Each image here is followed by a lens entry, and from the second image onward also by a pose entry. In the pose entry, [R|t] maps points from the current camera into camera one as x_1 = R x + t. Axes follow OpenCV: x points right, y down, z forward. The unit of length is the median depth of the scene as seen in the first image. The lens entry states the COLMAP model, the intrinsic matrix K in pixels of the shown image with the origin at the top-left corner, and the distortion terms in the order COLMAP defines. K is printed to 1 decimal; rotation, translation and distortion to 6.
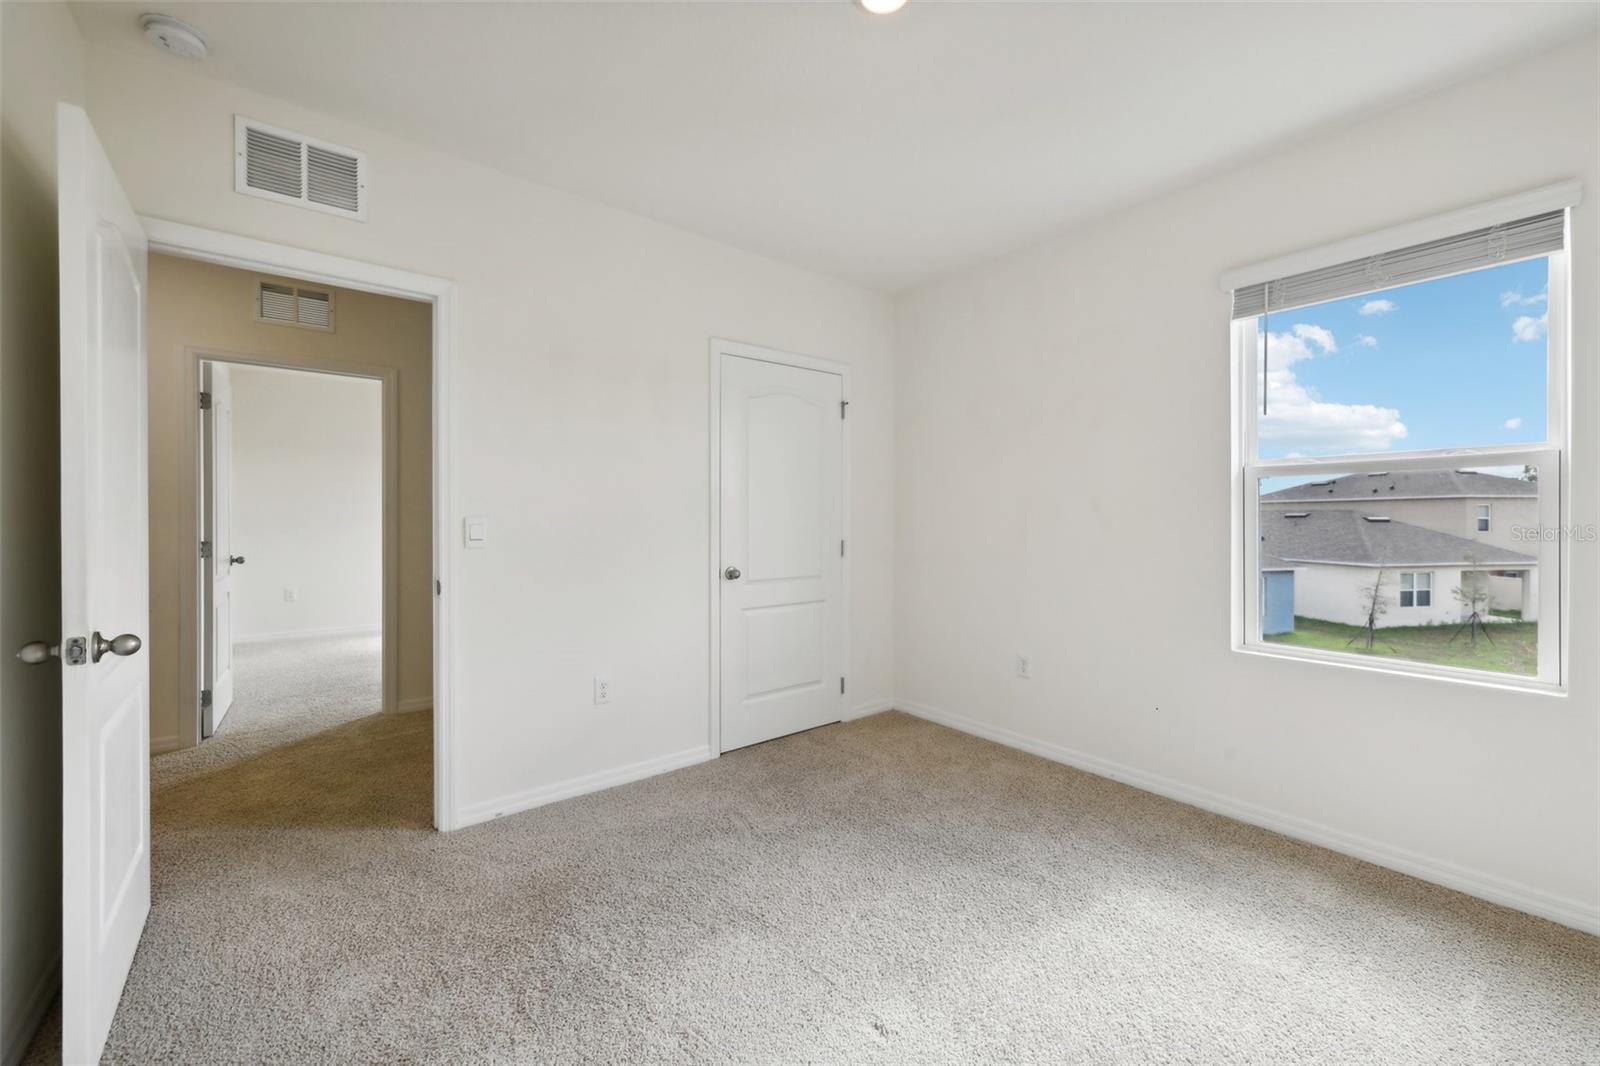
lens RADIAL K [[628.9, 0, 815.1], [0, 628.9, 516.6], [0, 0, 1]] dist [-0.000282, -0.000446]
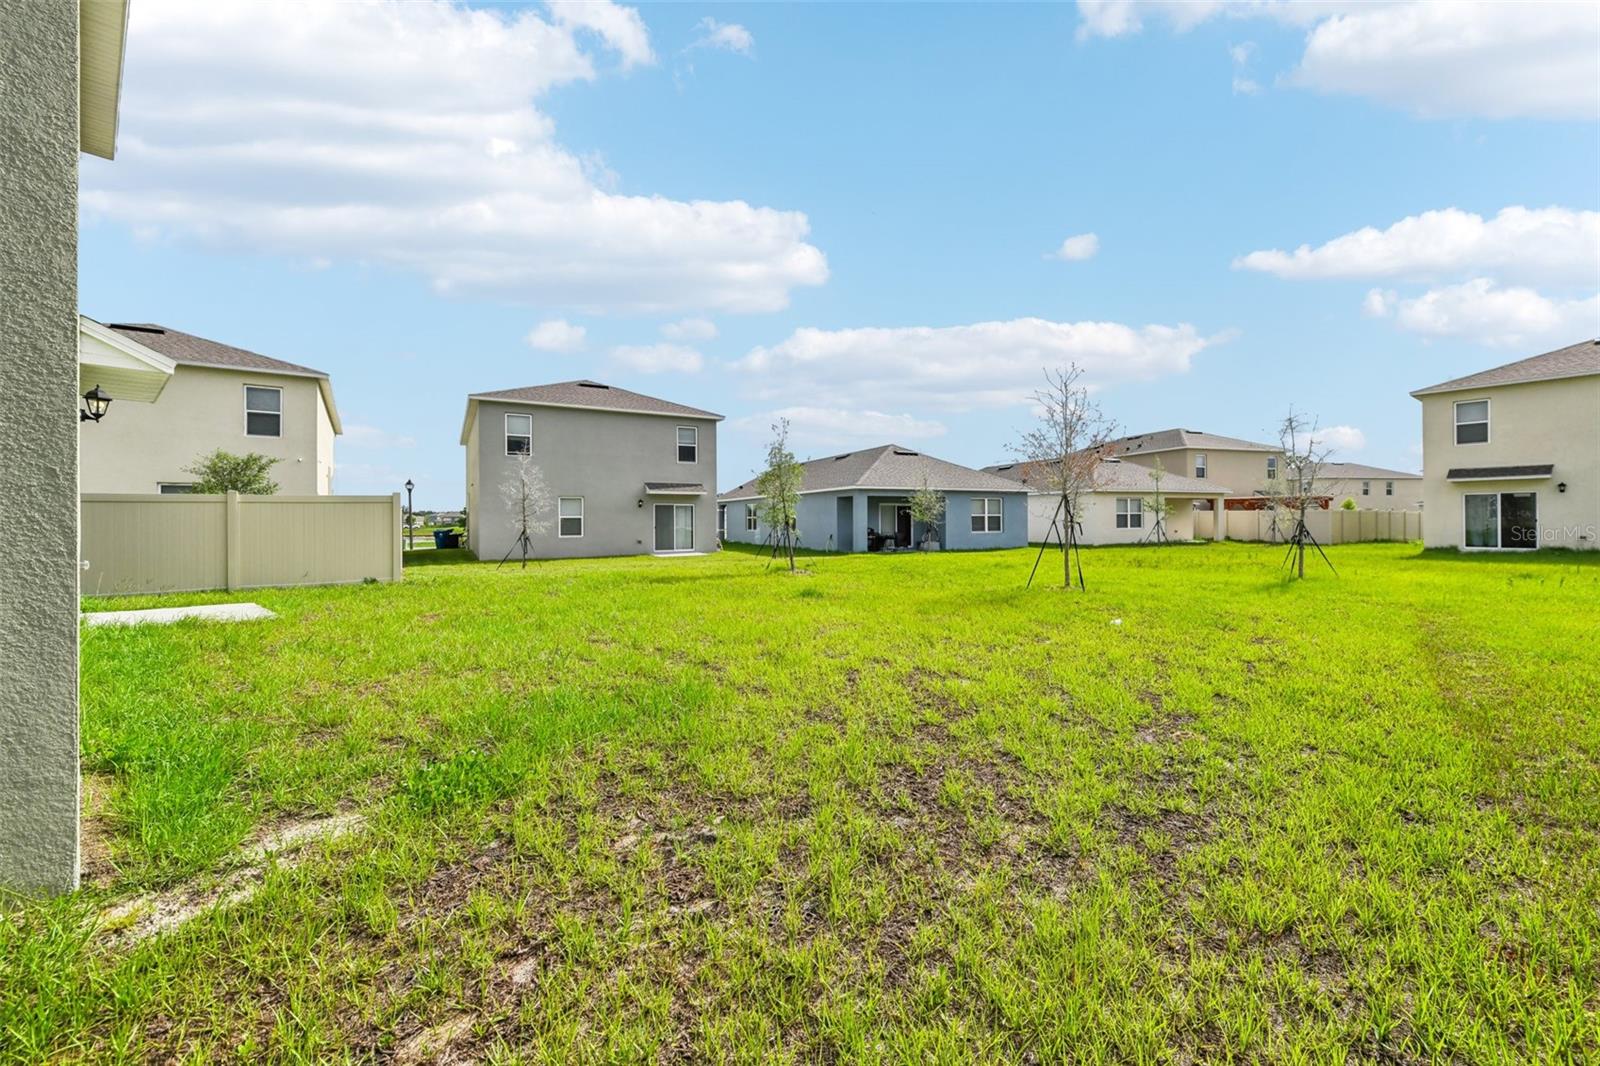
lens RADIAL K [[628.9, 0, 815.1], [0, 628.9, 516.6], [0, 0, 1]] dist [-0.000282, -0.000446]
pose [[0.998935, -0.000091, 0.046140, 0.287299], [0.000076, 1.000000, 0.000314, 0.006536], [-0.046140, -0.000310, 0.998935, 0.189790]]
